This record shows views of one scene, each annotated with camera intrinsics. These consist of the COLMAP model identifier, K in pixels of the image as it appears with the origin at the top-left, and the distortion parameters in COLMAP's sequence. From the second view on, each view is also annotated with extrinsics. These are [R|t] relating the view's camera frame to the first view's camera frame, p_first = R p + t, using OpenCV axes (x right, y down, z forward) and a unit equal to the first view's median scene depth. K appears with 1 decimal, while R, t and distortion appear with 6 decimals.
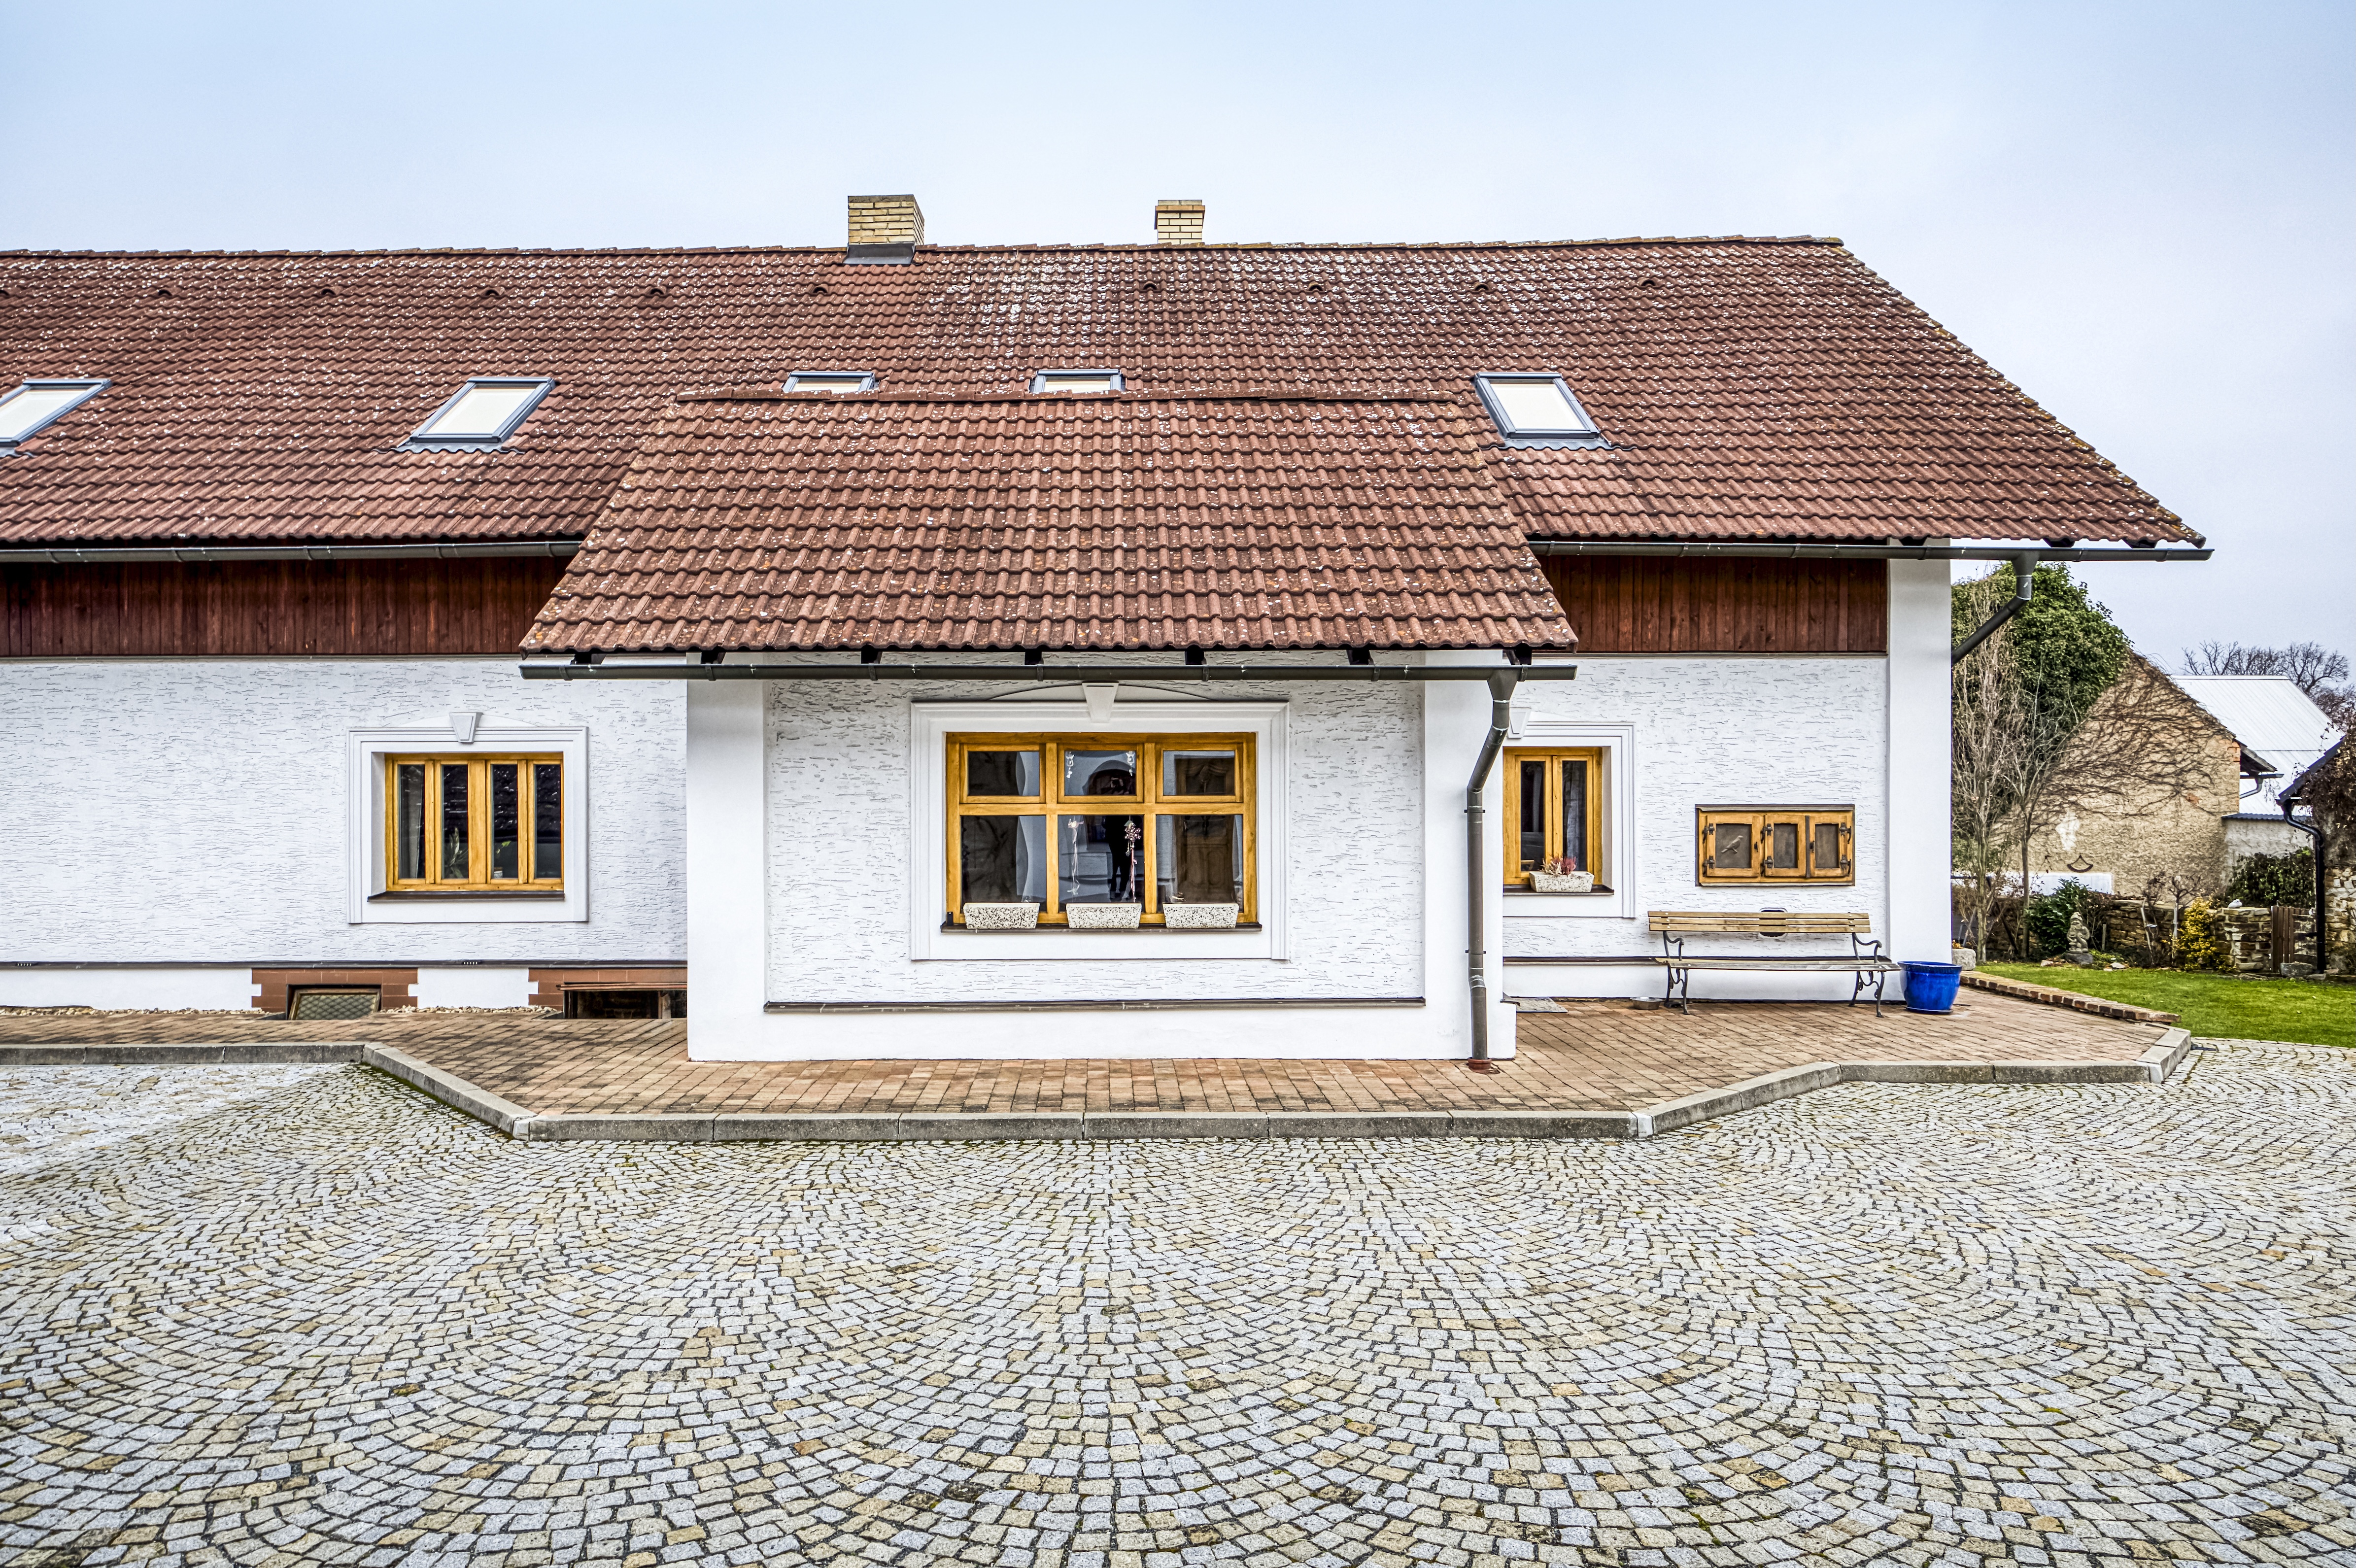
lens RADIAL K [[1439.5, 0, 1154.9], [0, 1439.5, 790.5], [0, 0, 1]] dist [0.007407, 0.001028]
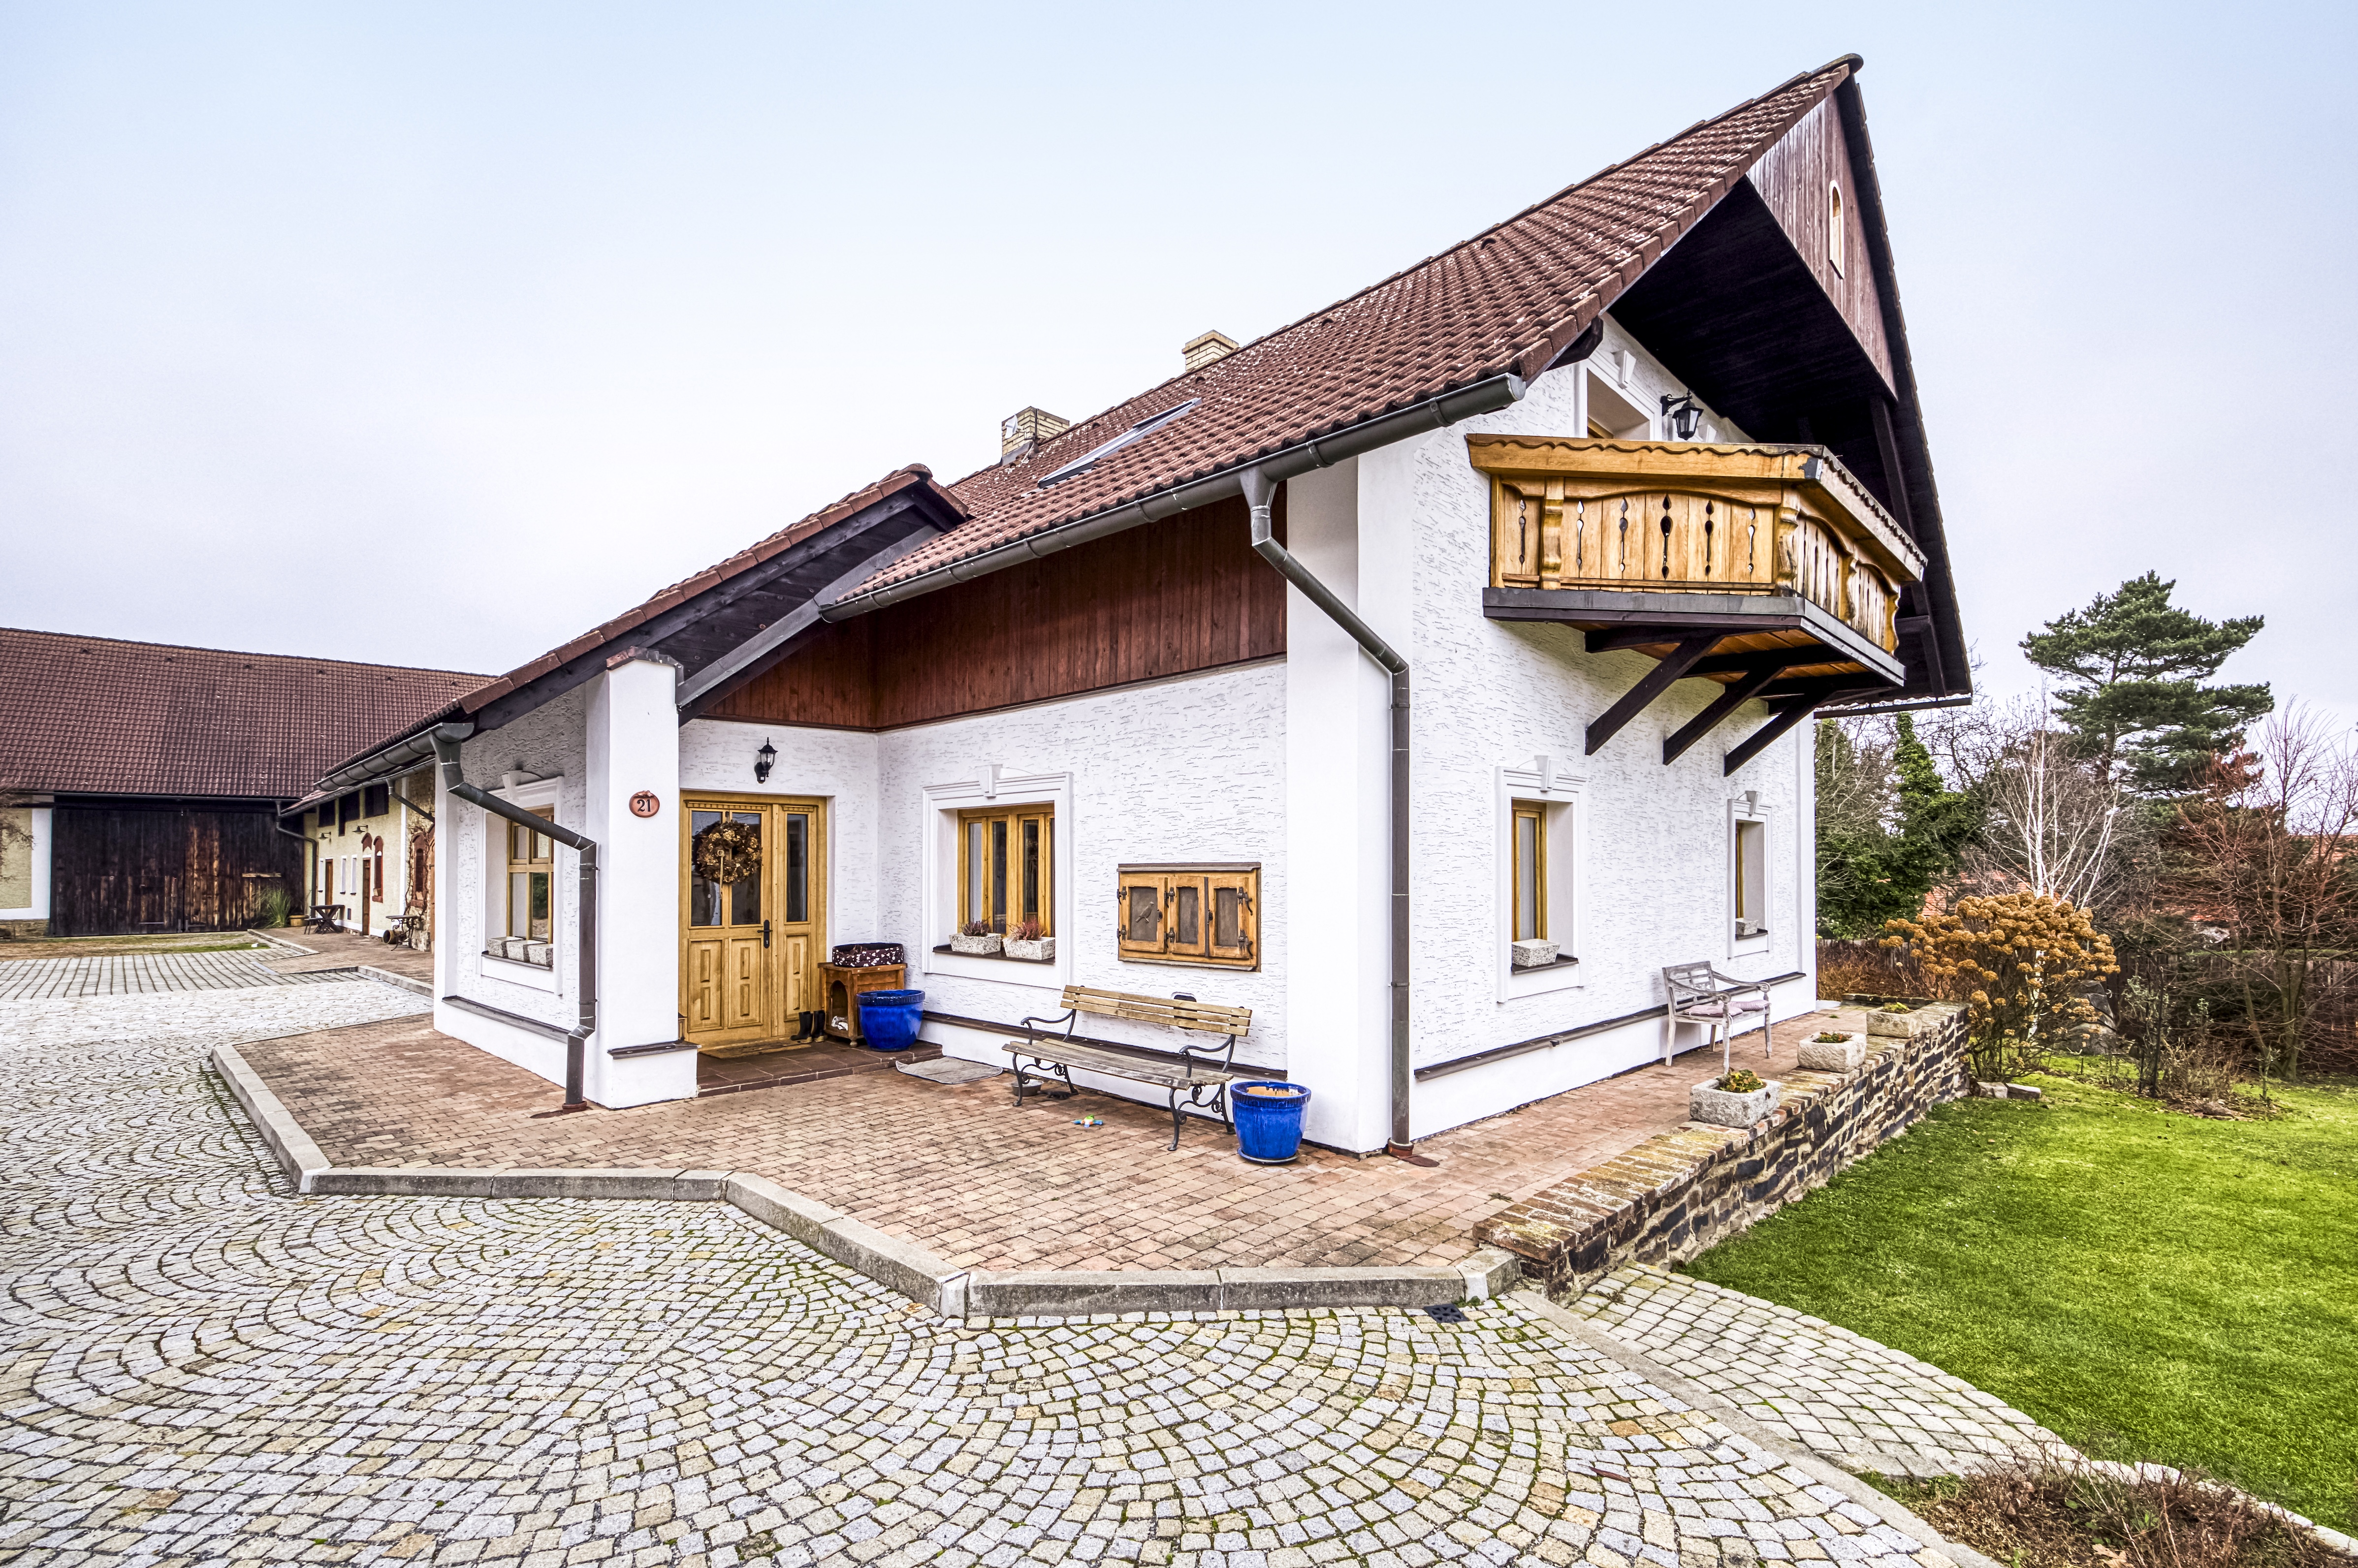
lens RADIAL K [[1045.2, 0, 1194.1], [0, 1045.2, 853.8], [0, 0, 1]] dist [0.007447, -0.000282]
pose [[0.712867, -0.012257, -0.701192, 0.460907], [0.002399, 0.999884, -0.015040, 0.007236], [0.701295, 0.009039, 0.712814, 0.323830]]
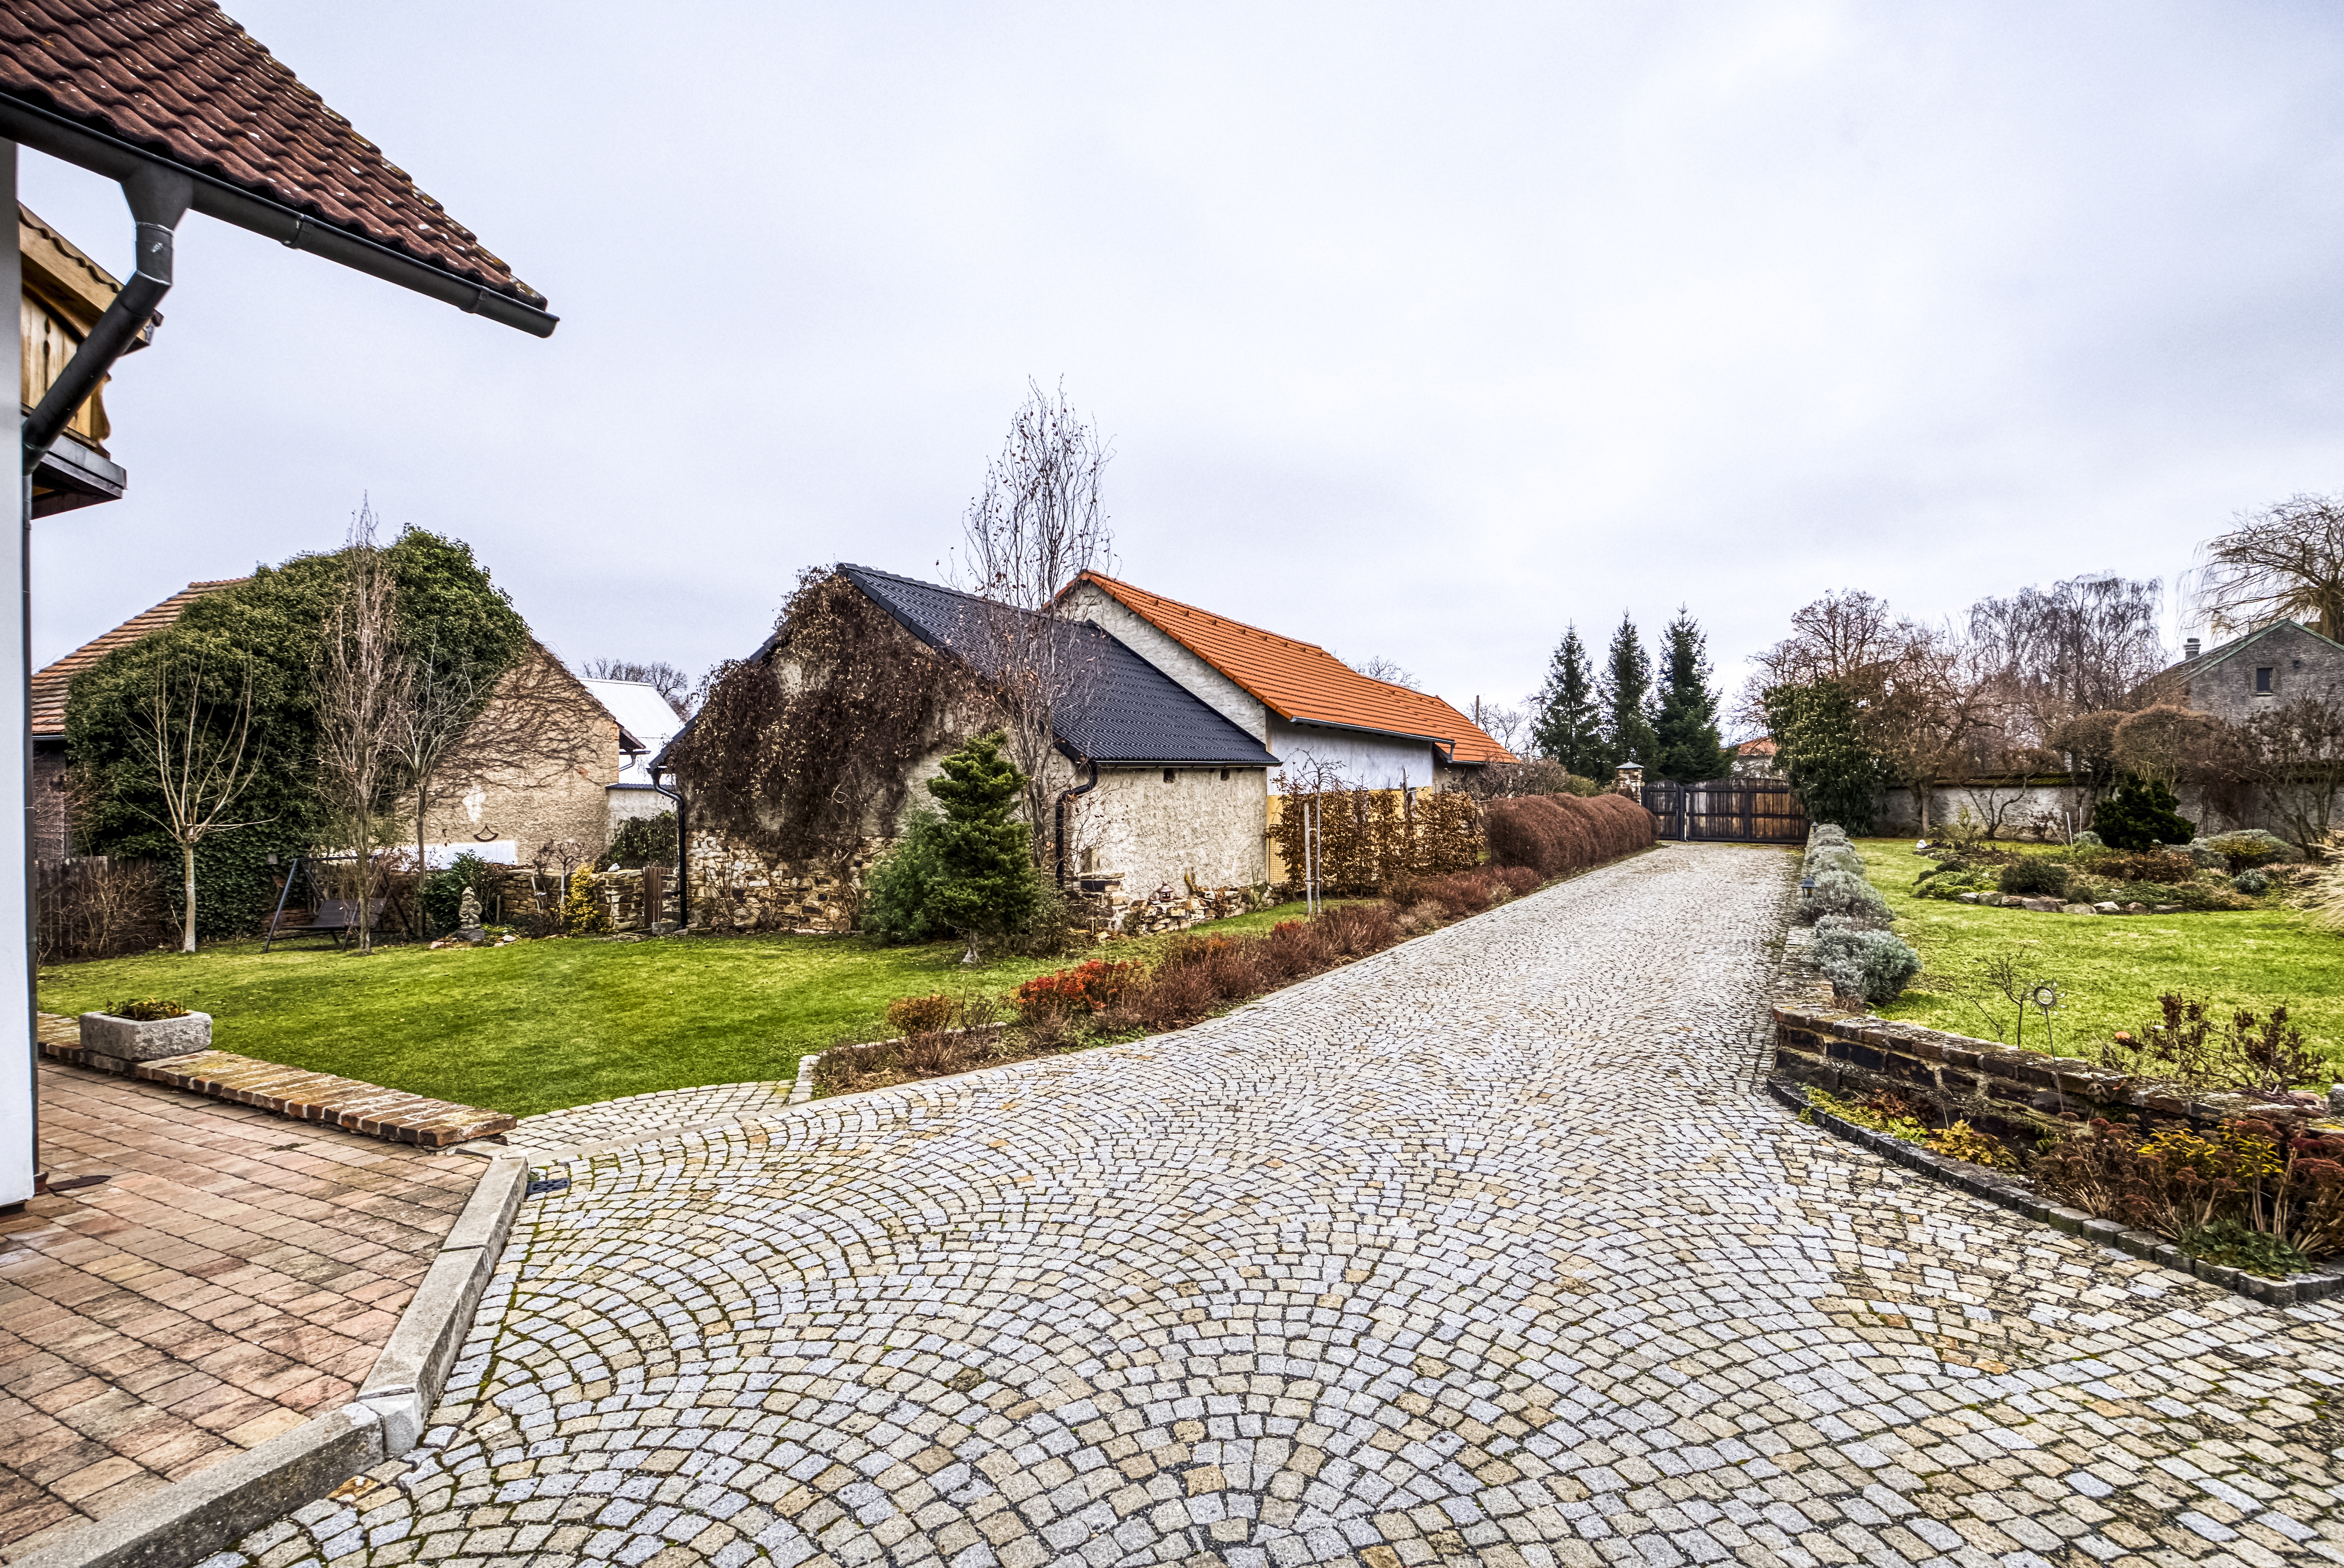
lens RADIAL K [[1083.8, 0, 1169.4], [0, 1083.8, 777.0], [0, 0, 1]] dist [-0.003241, -0.000307]
pose [[0.443776, -0.007873, 0.896103, 0.222585], [0.002953, 0.999969, 0.007323, 0.007488], [-0.896133, -0.000604, 0.443785, 0.290540]]
